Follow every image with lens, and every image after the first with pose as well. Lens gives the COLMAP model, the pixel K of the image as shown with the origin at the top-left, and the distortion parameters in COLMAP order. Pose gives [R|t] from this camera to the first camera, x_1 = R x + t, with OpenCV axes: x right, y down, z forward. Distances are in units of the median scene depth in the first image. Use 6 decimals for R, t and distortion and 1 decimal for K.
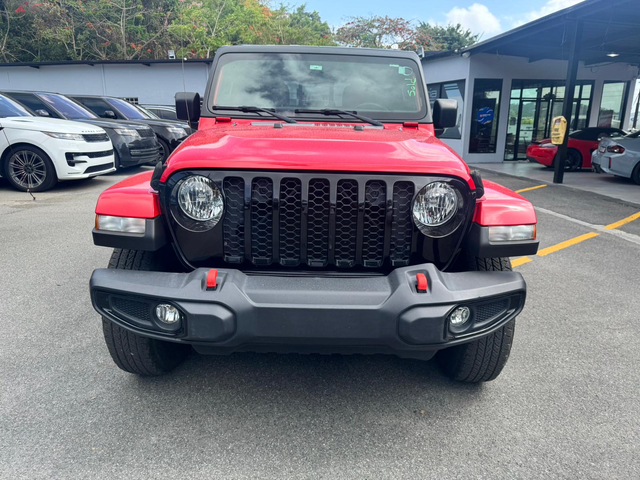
lens RADIAL K [[463.9, 0, 320.7], [0, 463.9, 239.4], [0, 0, 1]] dist [0.006599, -0.009591]
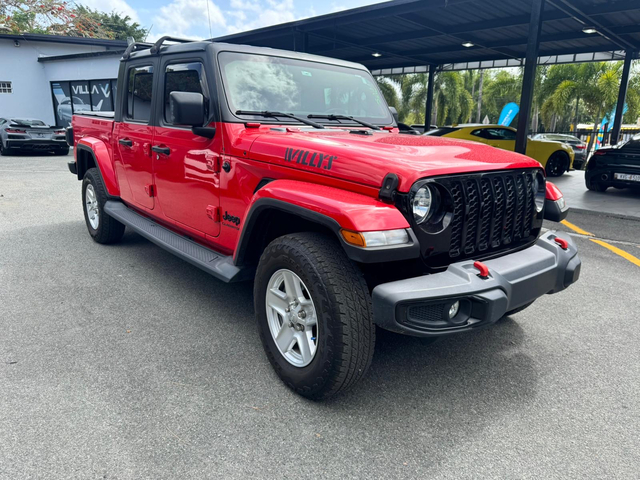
lens RADIAL K [[463.9, 0, 320.7], [0, 463.9, 239.4], [0, 0, 1]] dist [0.006599, -0.009591]
pose [[0.774999, -0.159245, 0.611570, -0.706267], [0.149667, 0.986450, 0.067197, -0.072883], [-0.613984, 0.039454, 0.788332, 0.184243]]
